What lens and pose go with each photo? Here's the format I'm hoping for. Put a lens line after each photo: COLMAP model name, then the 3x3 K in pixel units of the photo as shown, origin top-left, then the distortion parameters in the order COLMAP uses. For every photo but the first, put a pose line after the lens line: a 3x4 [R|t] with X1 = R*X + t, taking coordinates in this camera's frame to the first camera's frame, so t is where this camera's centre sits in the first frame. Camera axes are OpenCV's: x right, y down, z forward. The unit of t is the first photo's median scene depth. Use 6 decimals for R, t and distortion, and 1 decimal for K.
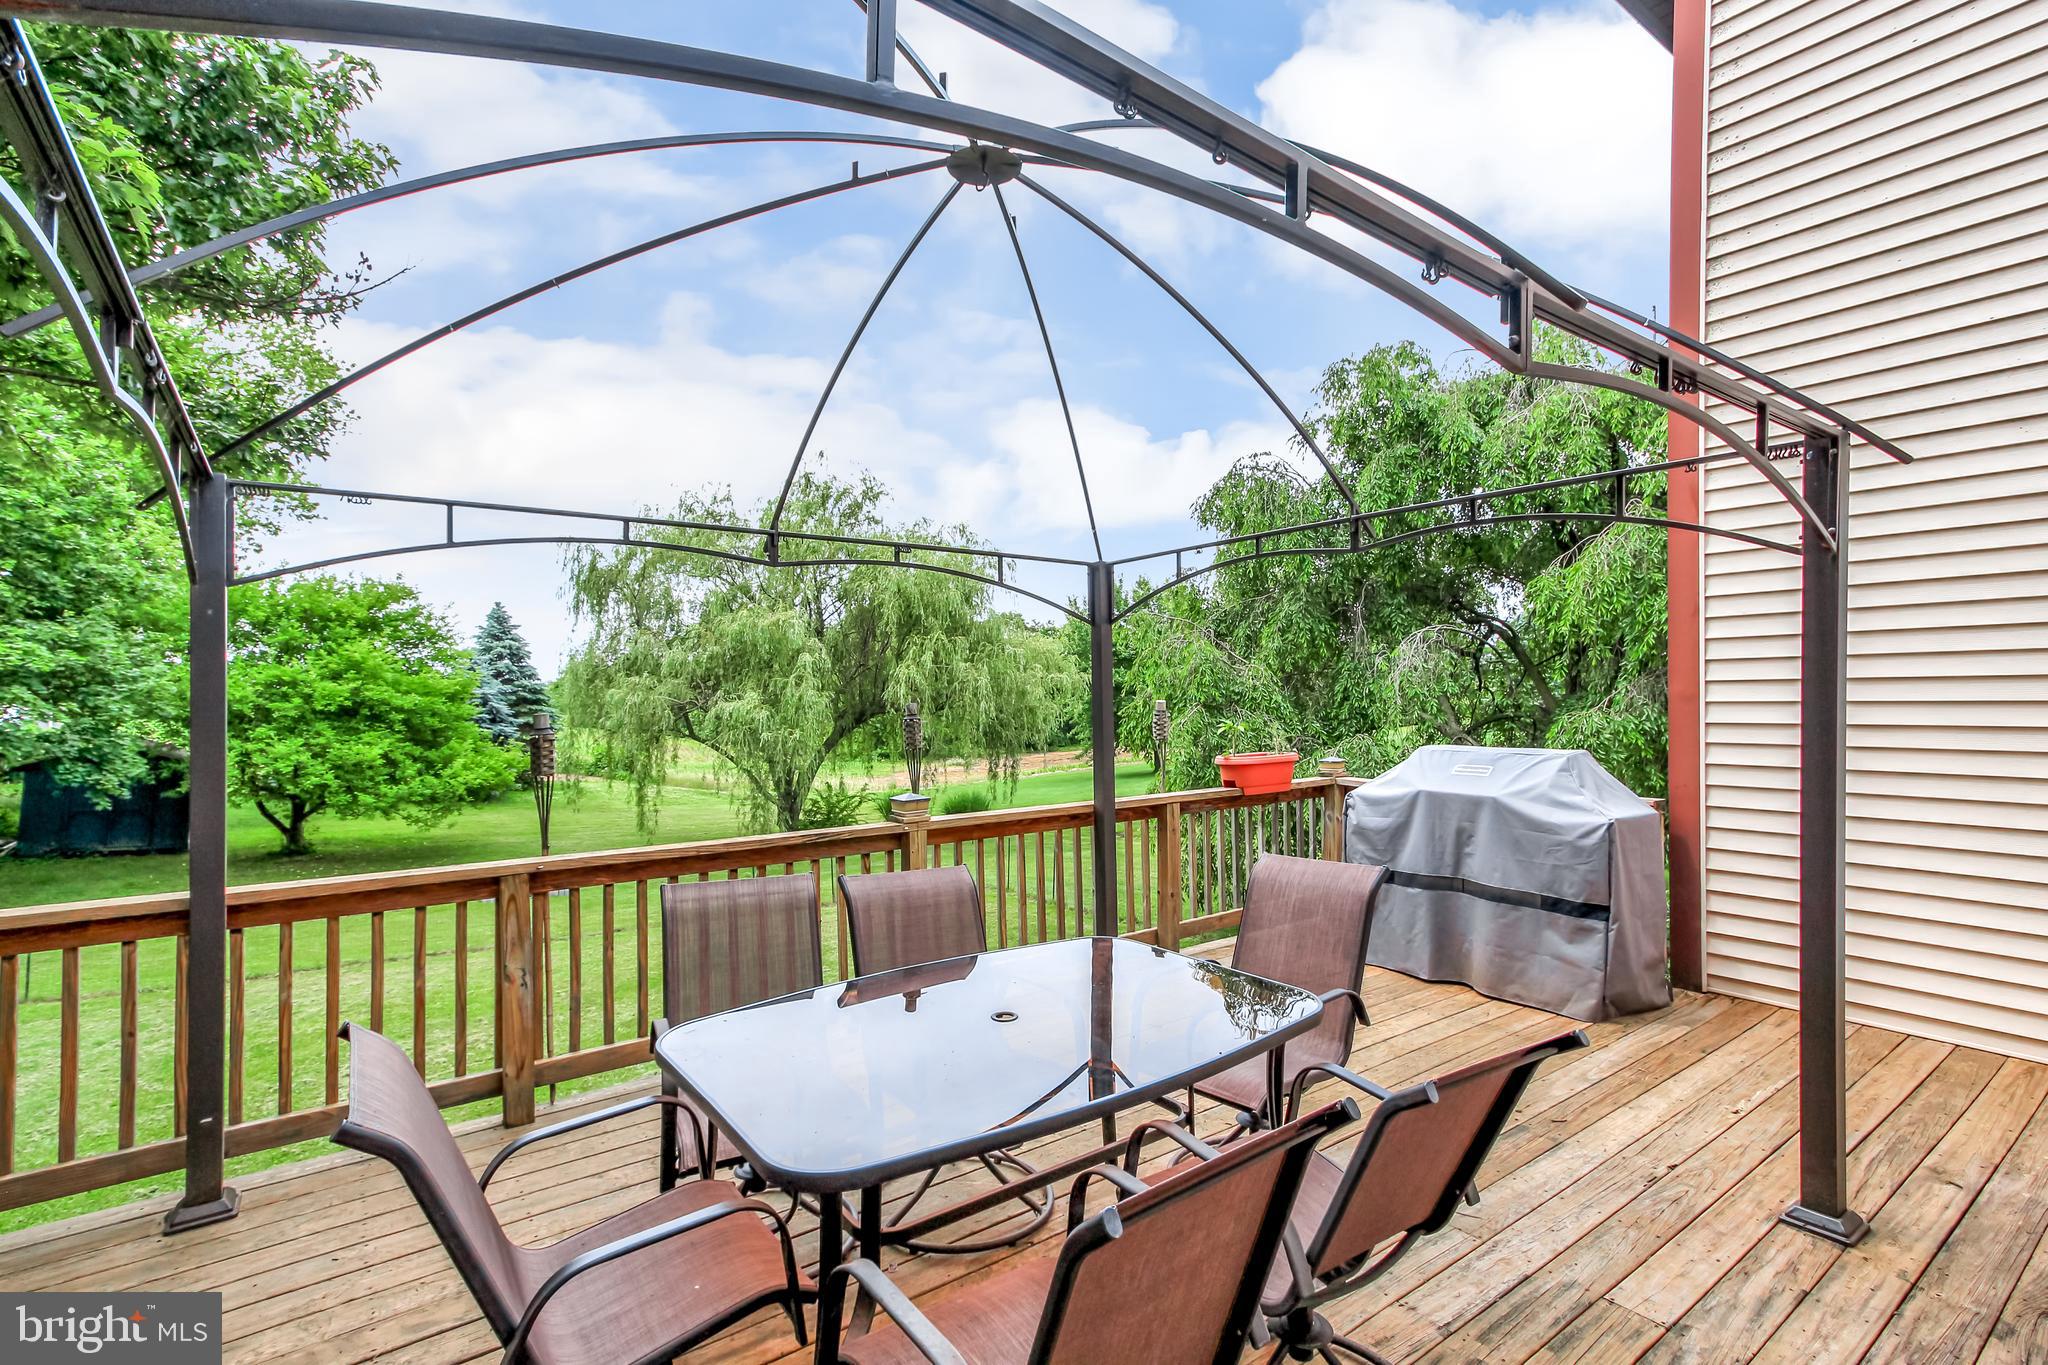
lens RADIAL K [[964.4, 0, 1024.0], [0, 964.4, 682.5], [0, 0, 1]] dist [0.000557, 0.000125]
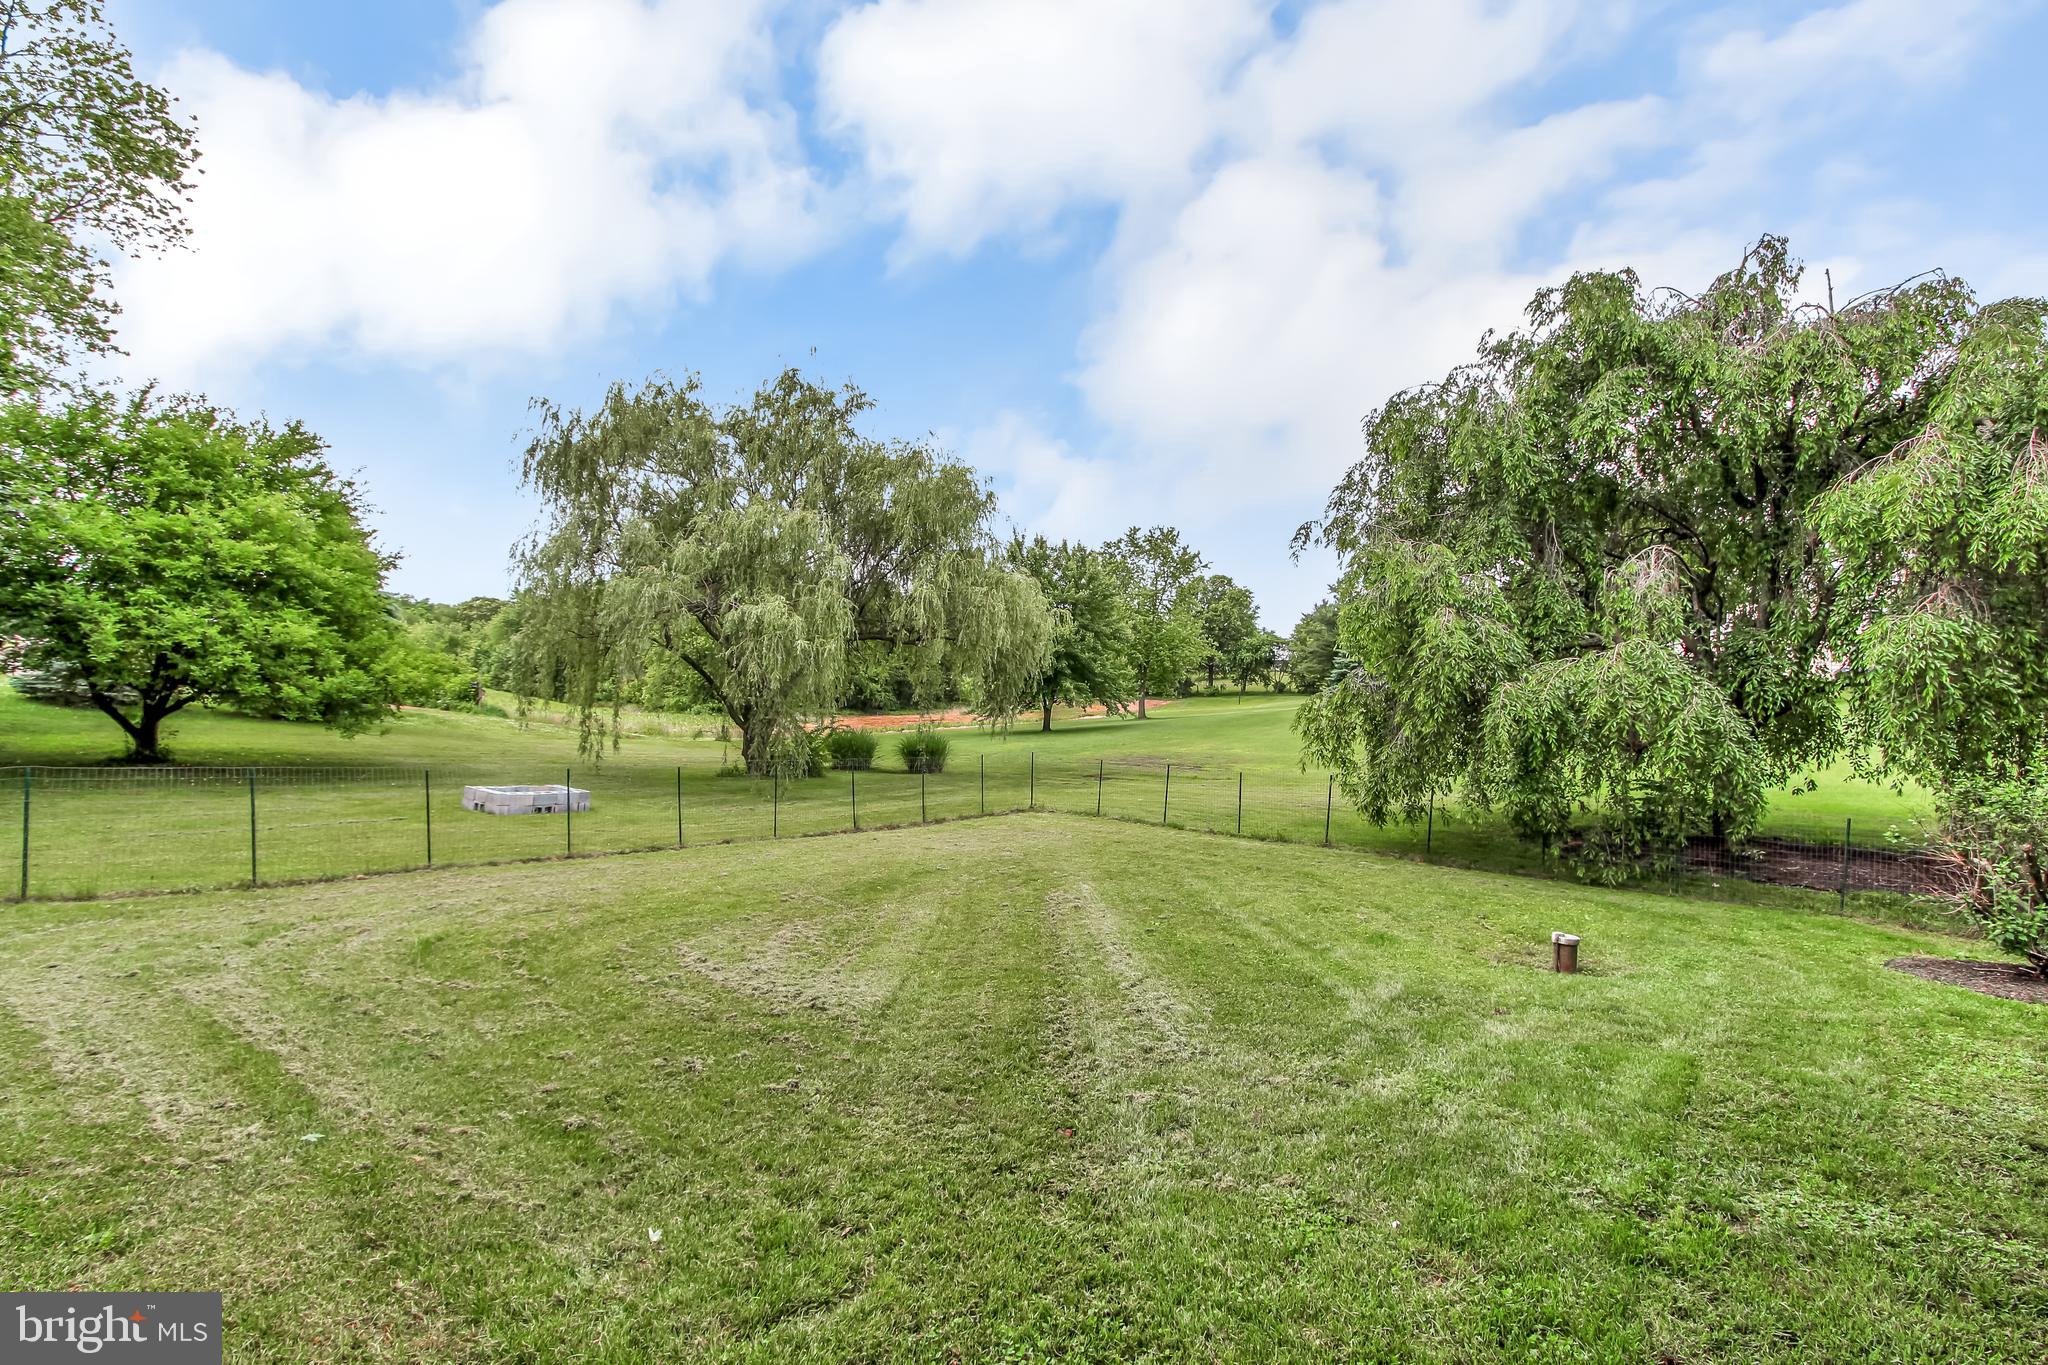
lens RADIAL K [[964.4, 0, 1024.0], [0, 964.4, 682.5], [0, 0, 1]] dist [0.000557, 0.000125]
pose [[0.971197, 0.053016, 0.232305, -0.279685], [-0.057944, 0.998215, 0.014439, 0.067716], [-0.231125, -0.027484, 0.972536, 0.087516]]
